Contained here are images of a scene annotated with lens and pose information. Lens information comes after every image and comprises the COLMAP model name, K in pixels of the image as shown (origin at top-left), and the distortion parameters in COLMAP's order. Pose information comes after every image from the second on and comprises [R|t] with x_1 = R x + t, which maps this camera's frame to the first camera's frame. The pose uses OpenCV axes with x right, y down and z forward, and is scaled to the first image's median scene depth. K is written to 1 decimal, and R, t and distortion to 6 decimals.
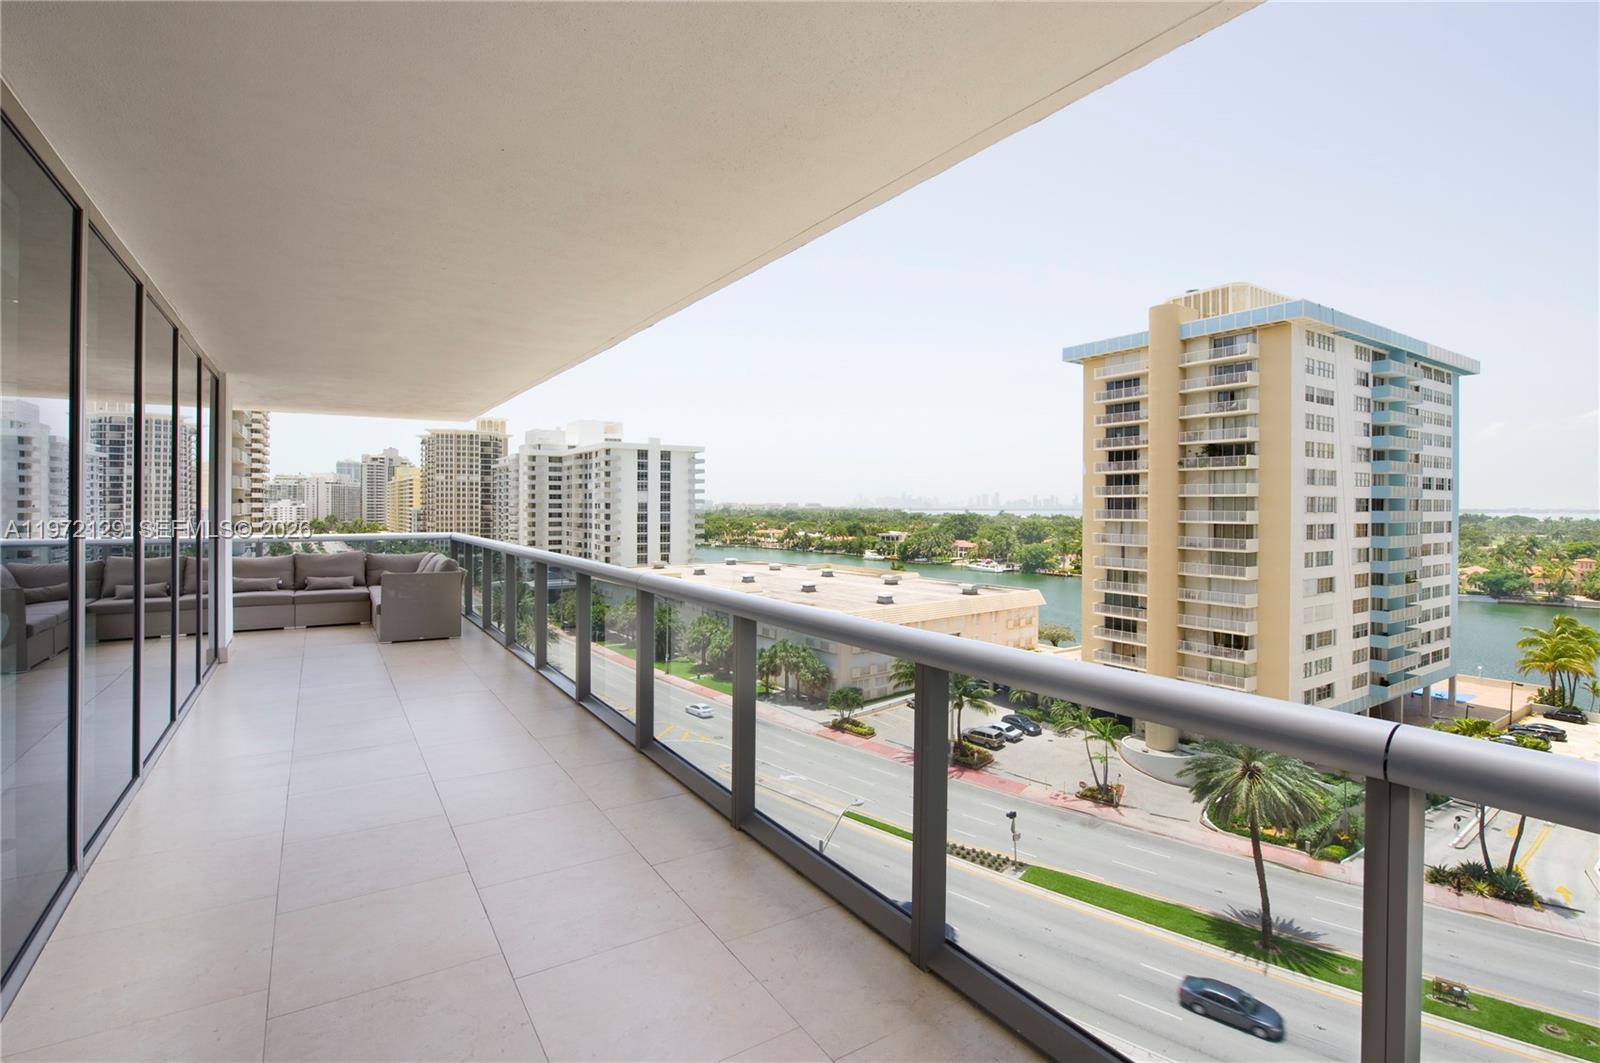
lens RADIAL K [[654.3, 0, 921.1], [0, 654.3, 510.9], [0, 0, 1]] dist [0.015712, -0.007984]
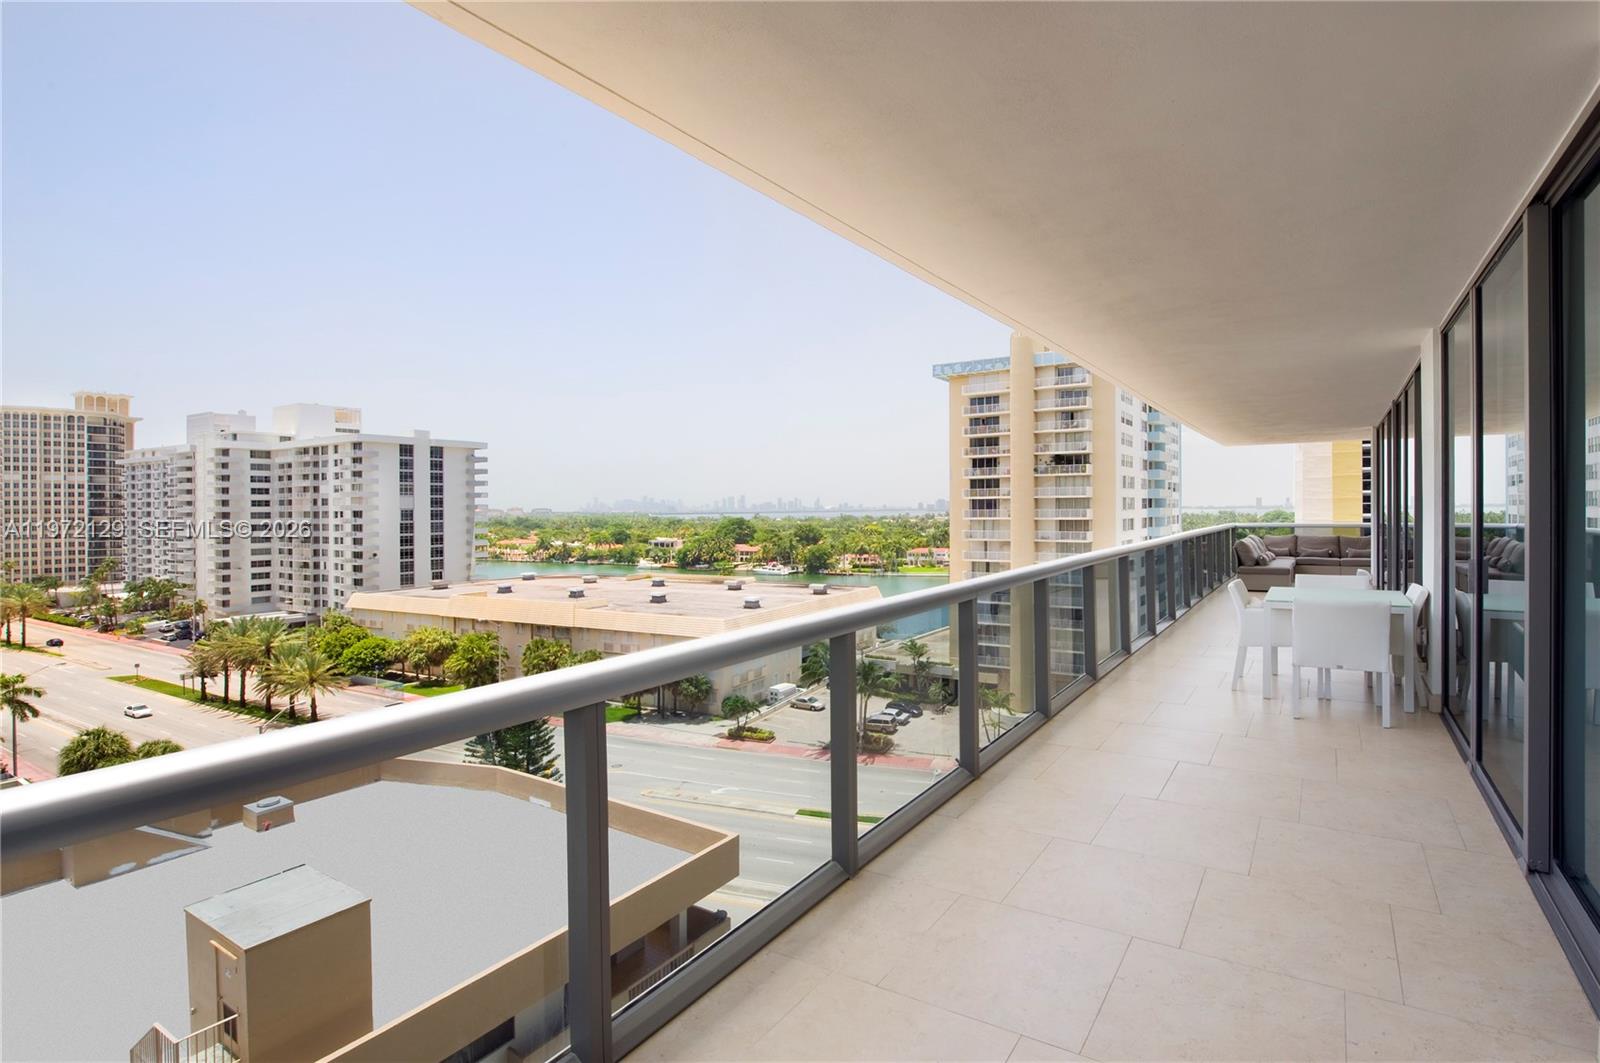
lens RADIAL K [[654.3, 0, 921.1], [0, 654.3, 510.9], [0, 0, 1]] dist [0.015712, -0.007984]
pose [[0.913361, -0.014277, 0.406901, -0.176212], [0.015870, 0.999874, -0.000539, -0.000468], [-0.406842, 0.006950, 0.913472, -0.003848]]
